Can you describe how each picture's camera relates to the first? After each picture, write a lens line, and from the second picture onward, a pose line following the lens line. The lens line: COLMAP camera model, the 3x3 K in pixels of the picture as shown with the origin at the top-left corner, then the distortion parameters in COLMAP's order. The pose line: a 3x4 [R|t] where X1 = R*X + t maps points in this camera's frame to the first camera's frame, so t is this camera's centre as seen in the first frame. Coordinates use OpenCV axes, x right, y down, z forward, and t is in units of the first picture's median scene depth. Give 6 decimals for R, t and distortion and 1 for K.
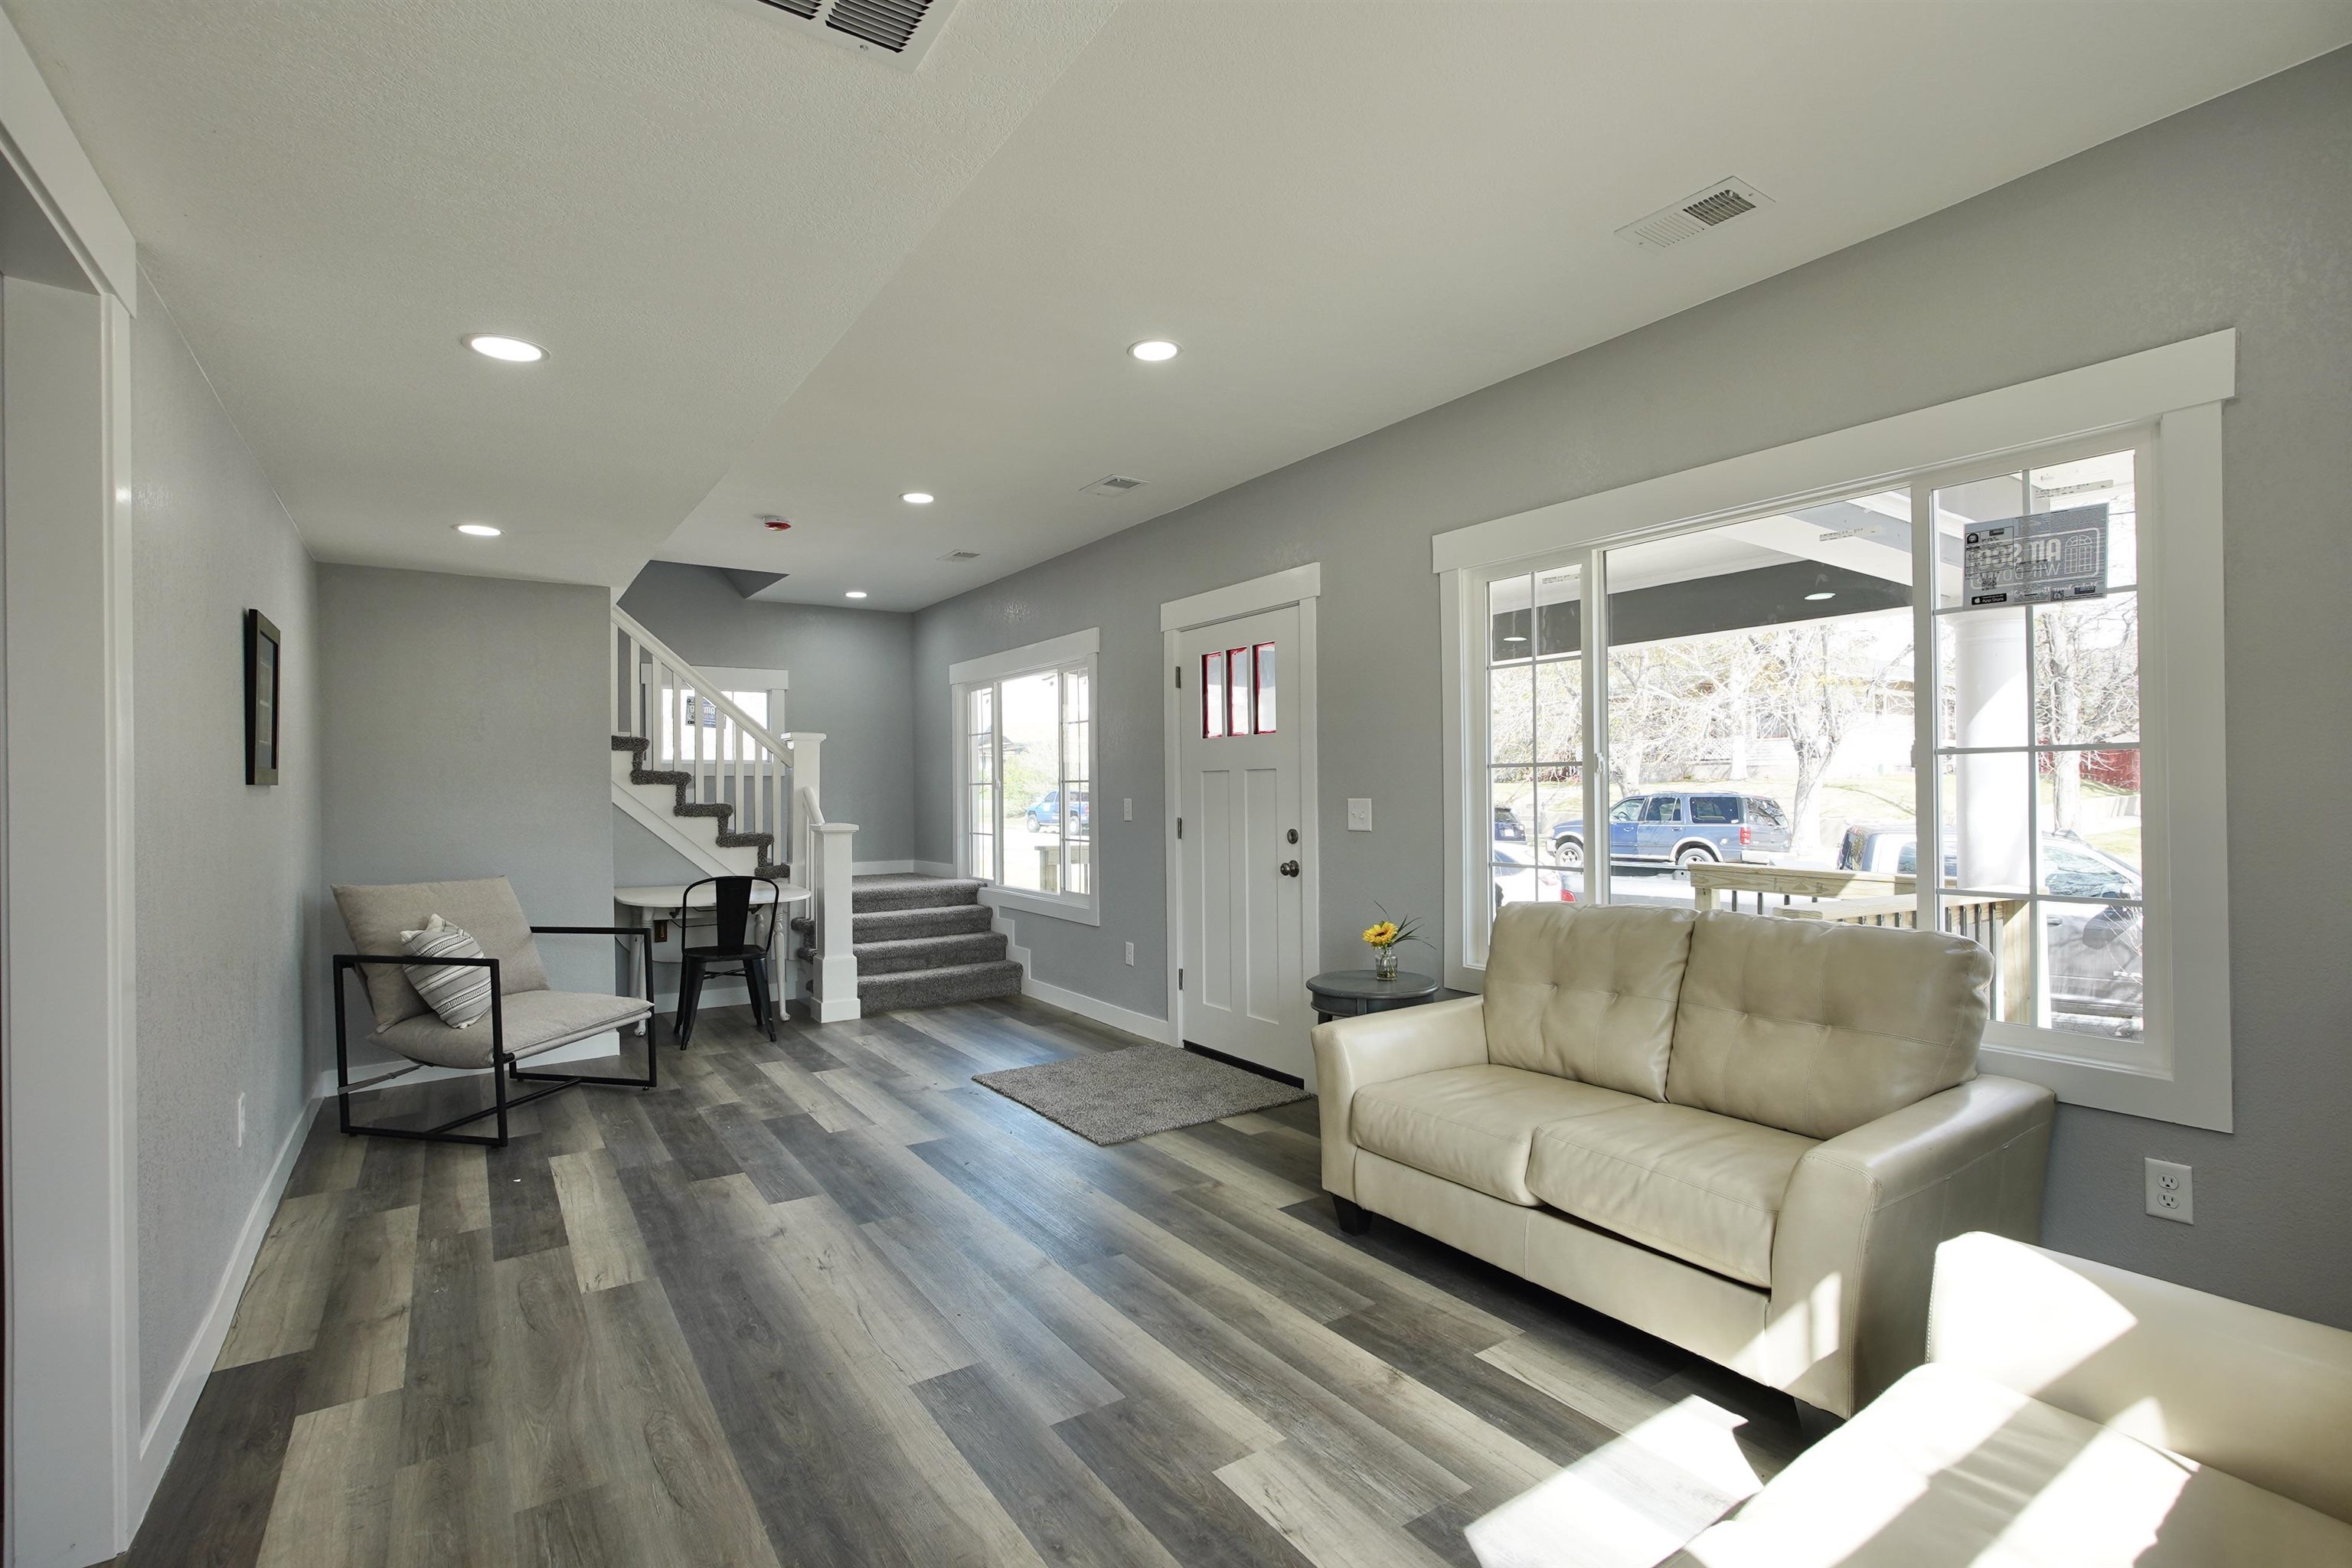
lens RADIAL K [[1079.3, 0, 1173.8], [0, 1079.3, 786.5], [0, 0, 1]] dist [-0.026234, 0.013851]
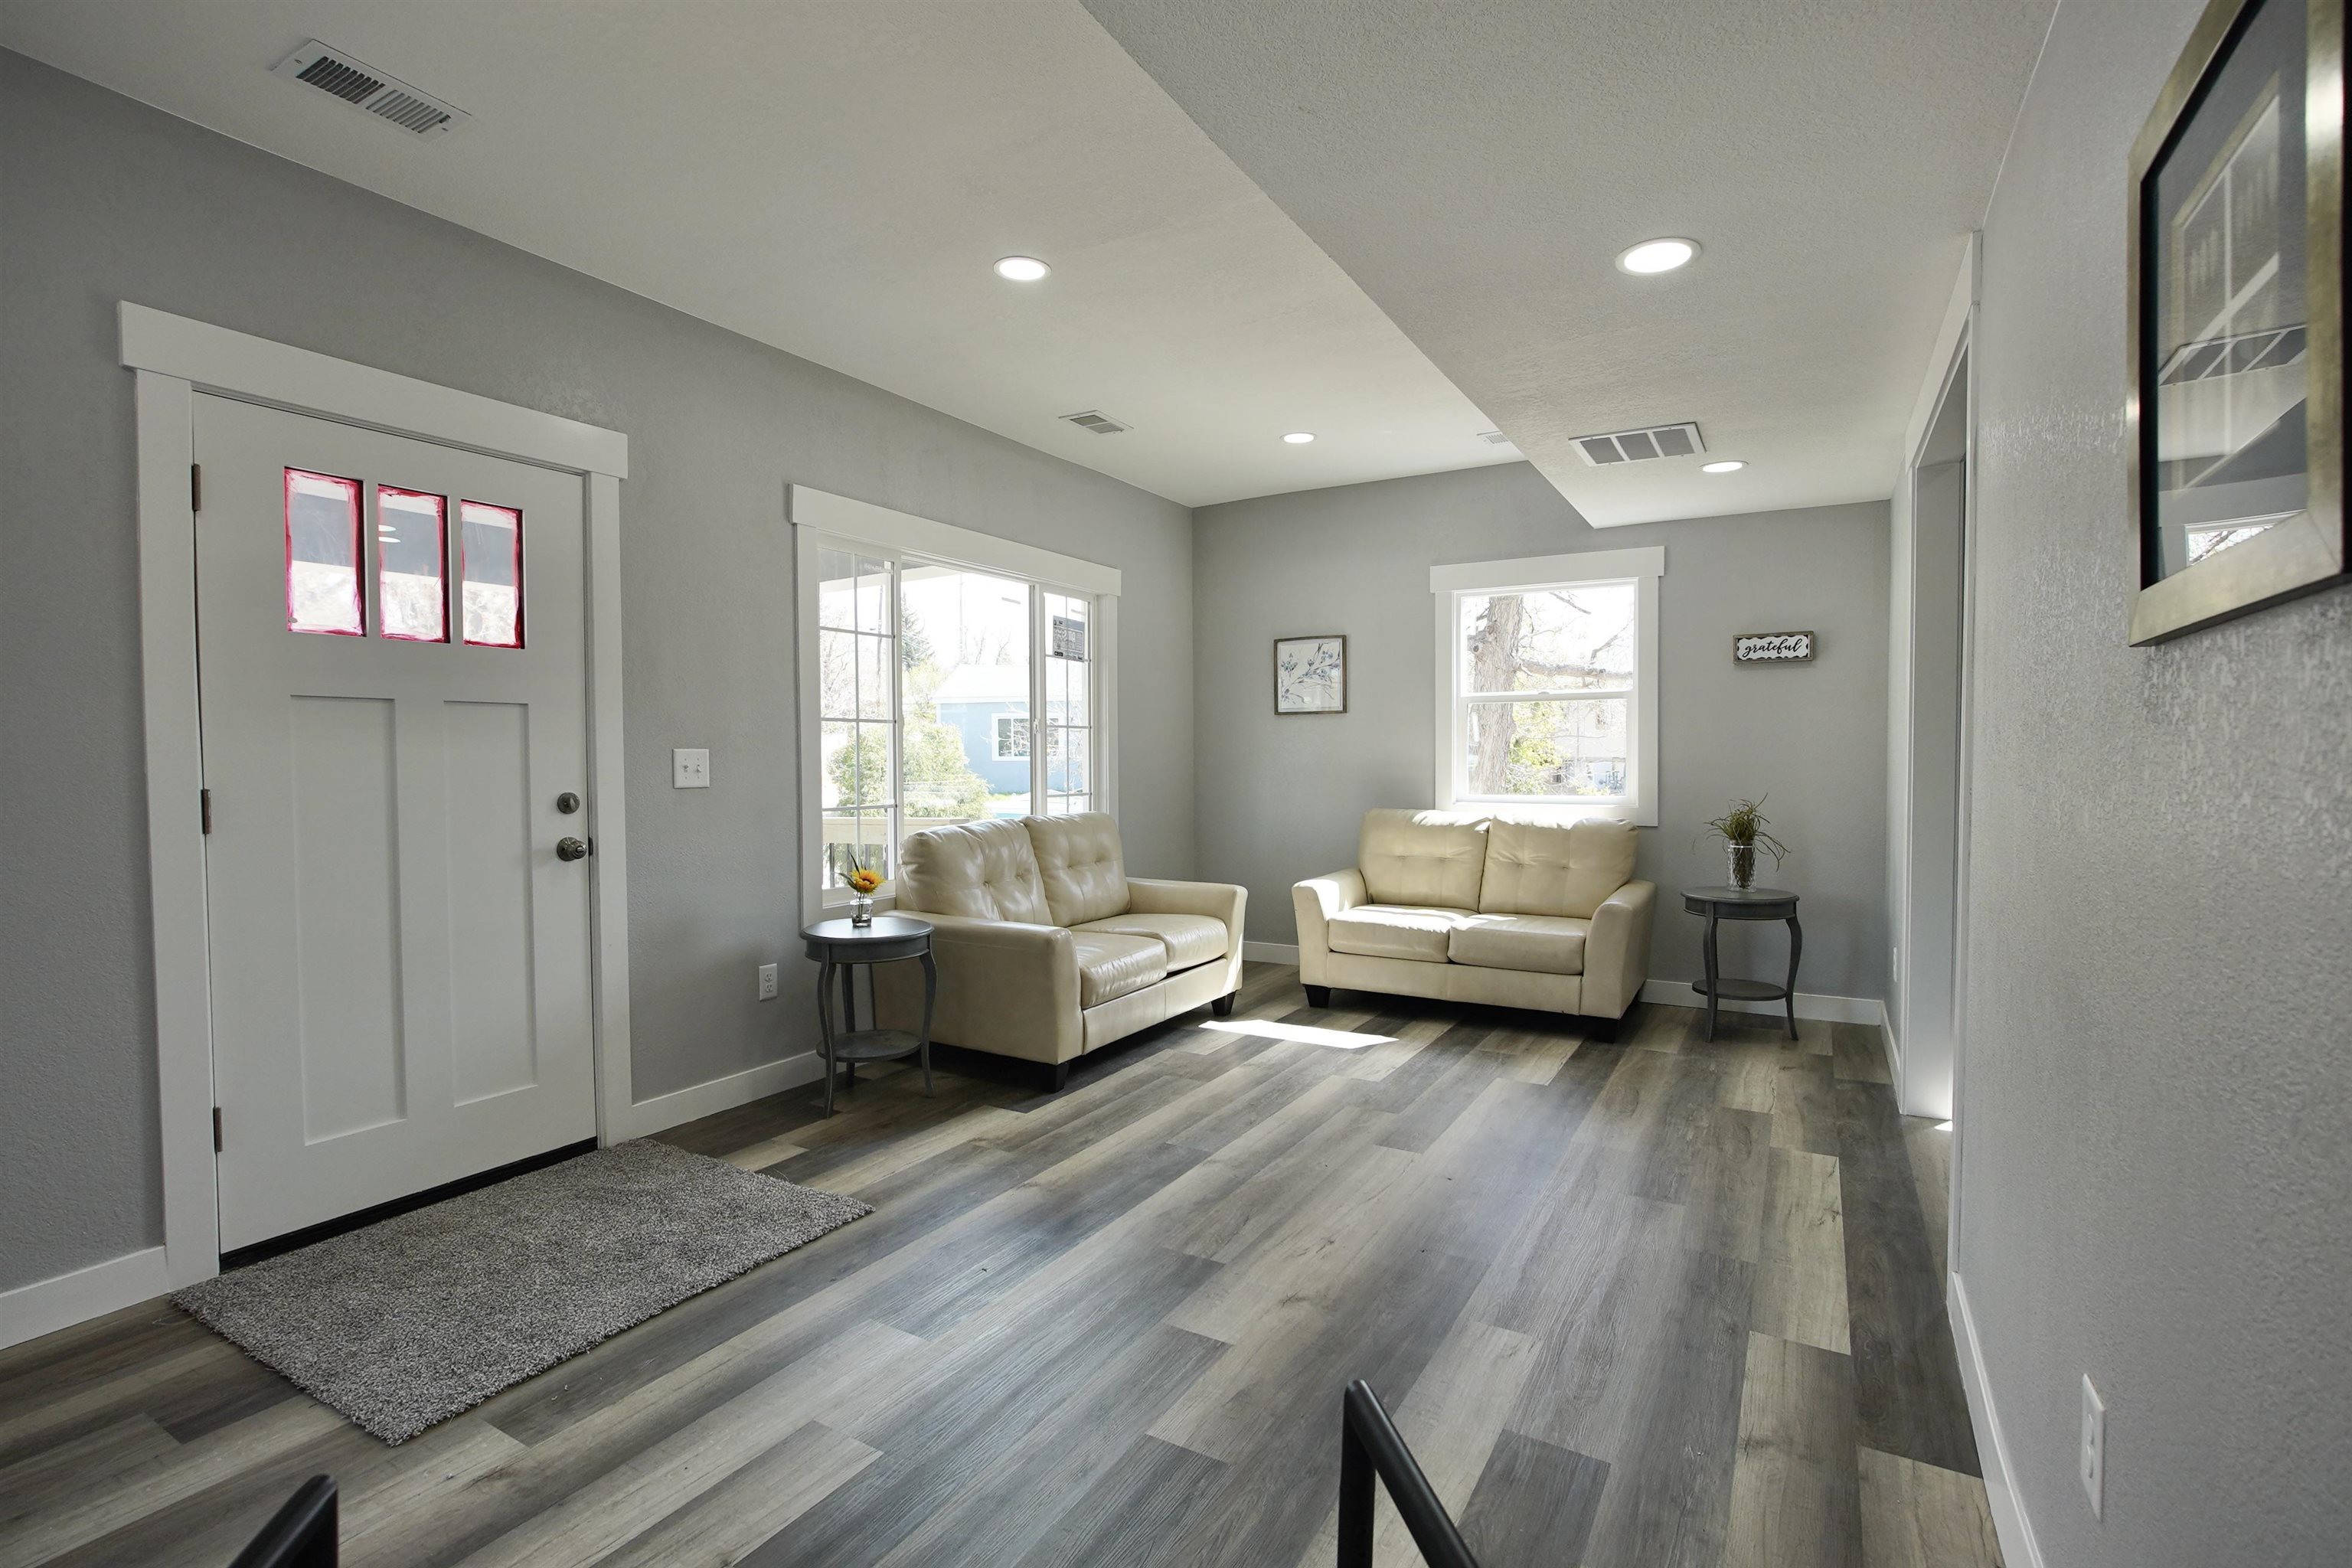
lens RADIAL K [[1079.3, 0, 1173.8], [0, 1079.3, 786.5], [0, 0, 1]] dist [-0.026234, 0.013851]
pose [[-0.429019, -0.015246, 0.903167, -0.938371], [0.004737, 0.999806, 0.019127, 0.033167], [-0.903283, 0.012484, -0.428863, 1.292319]]
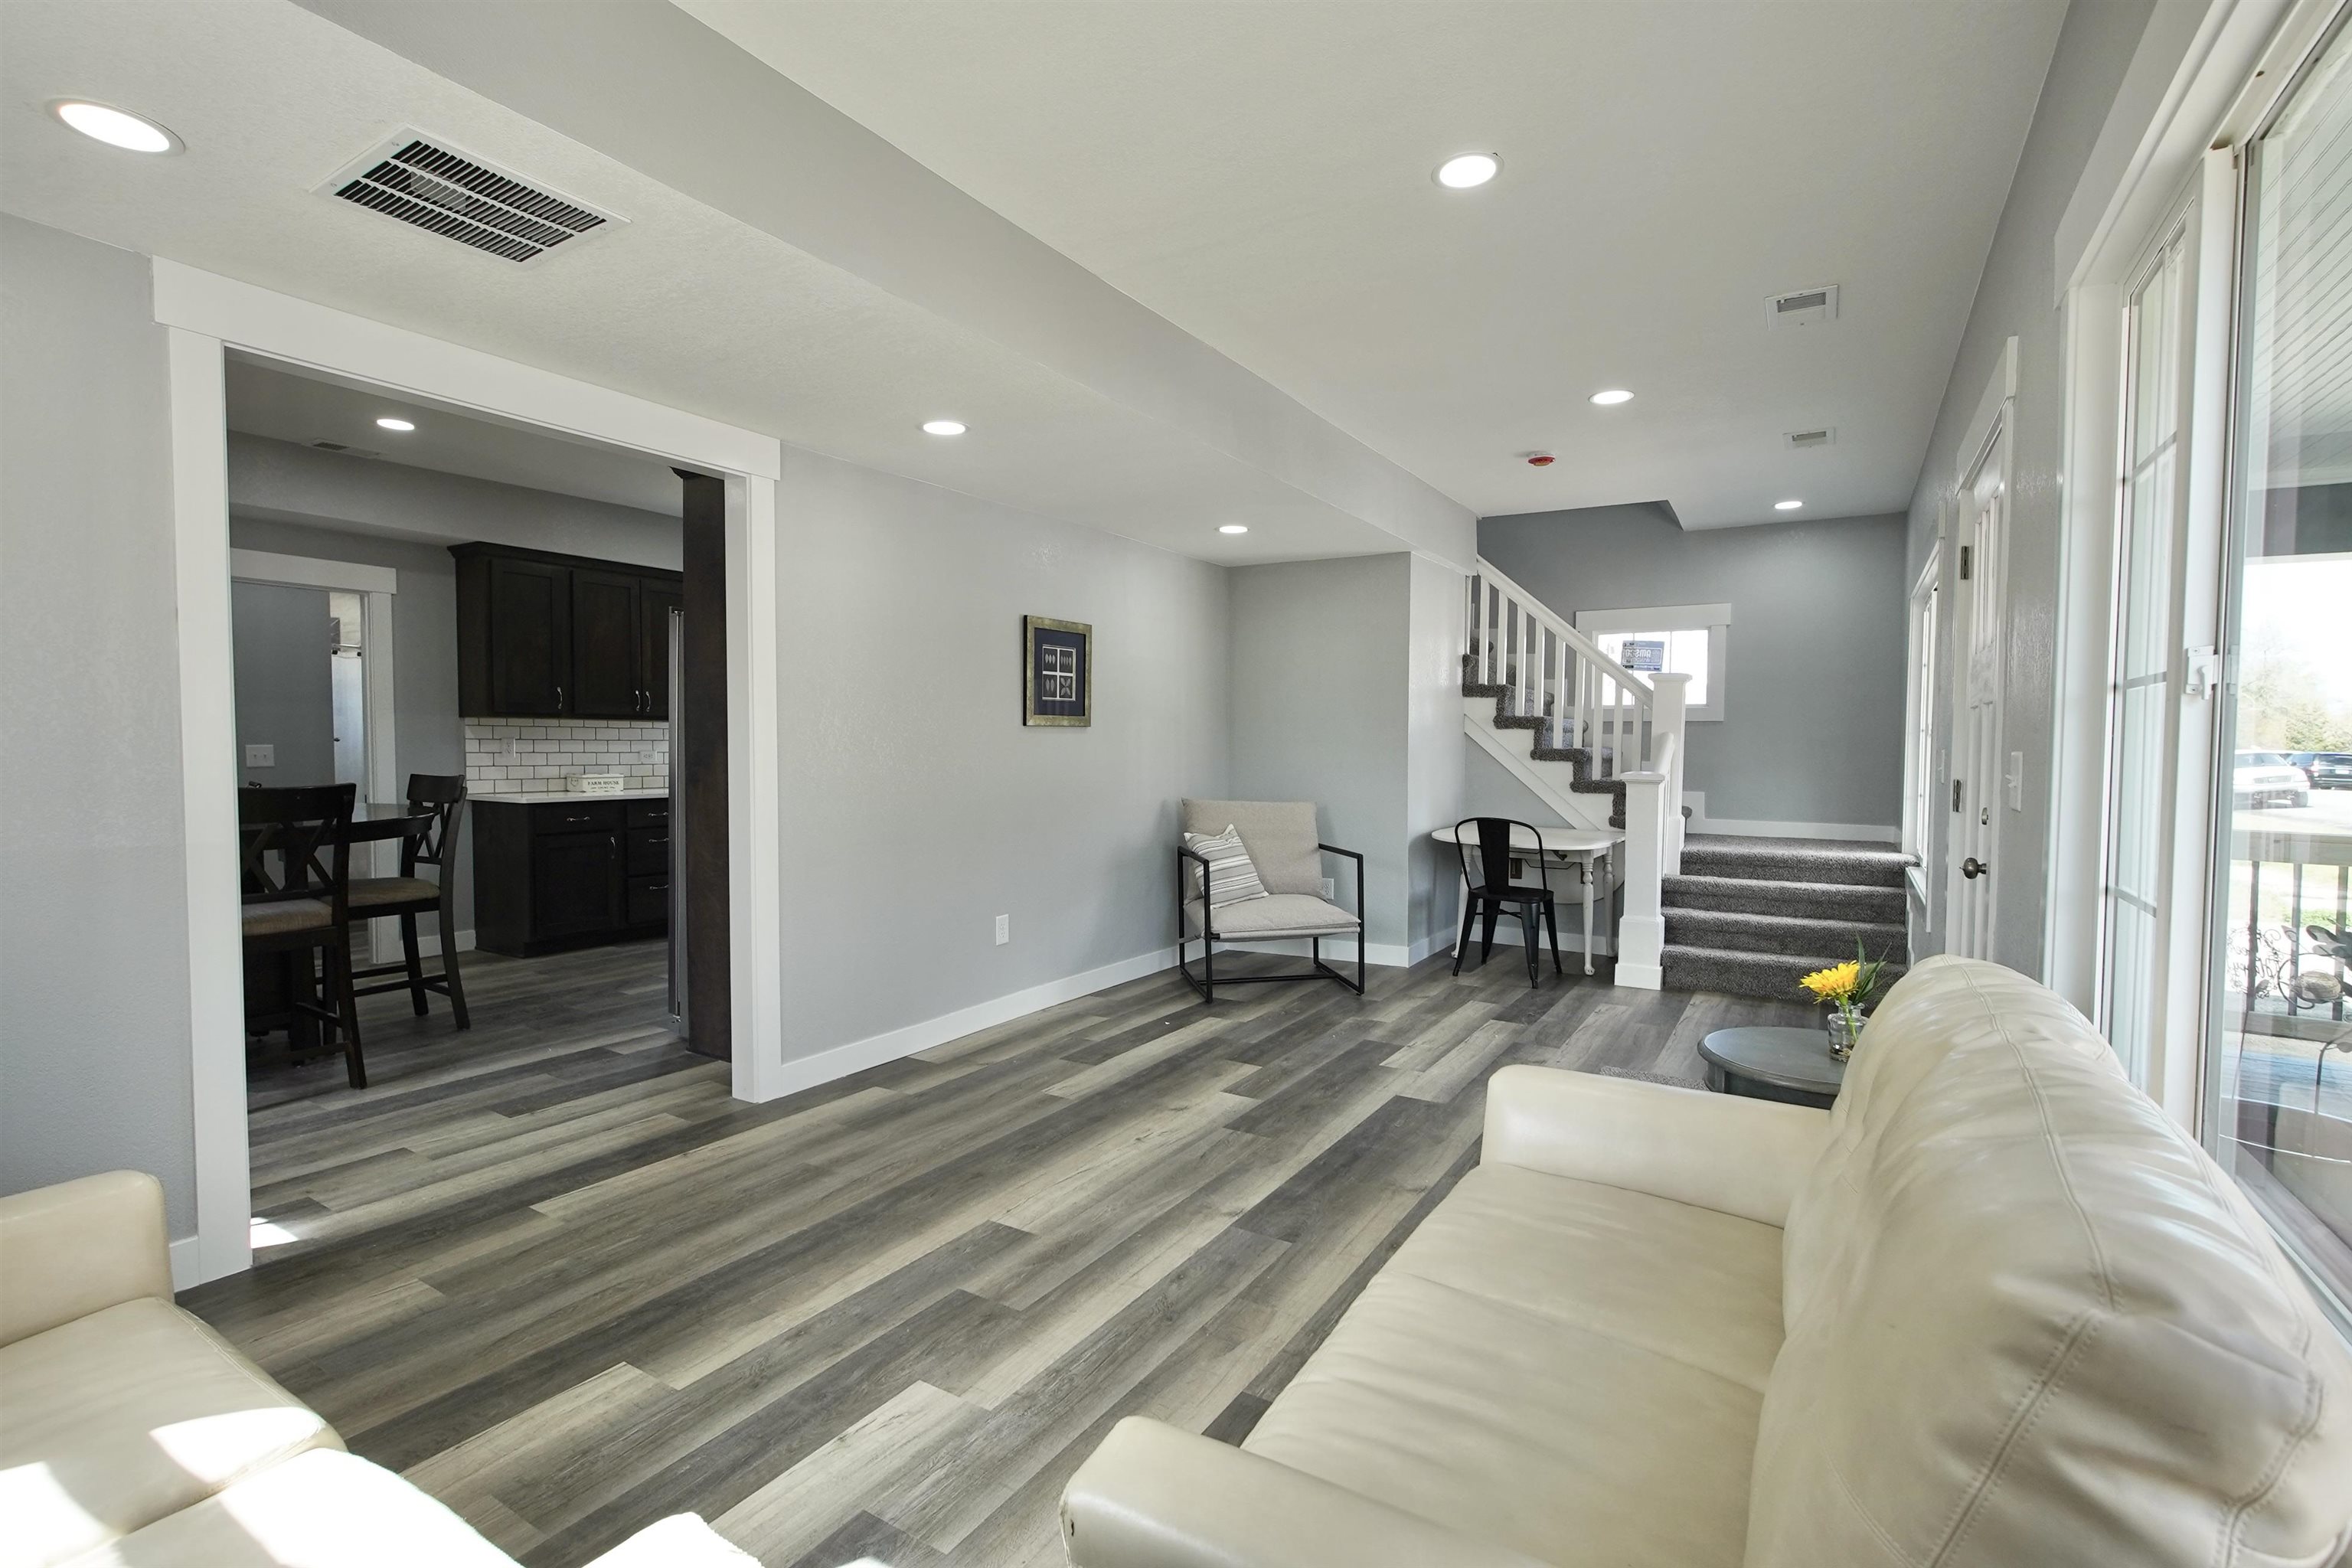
lens RADIAL K [[1079.3, 0, 1173.8], [0, 1079.3, 786.5], [0, 0, 1]] dist [-0.026234, 0.013851]
pose [[0.414750, 0.048785, -0.908627, 0.625912], [-0.006258, 0.998691, 0.050764, 0.005107], [0.909914, -0.015368, 0.414512, 0.474239]]
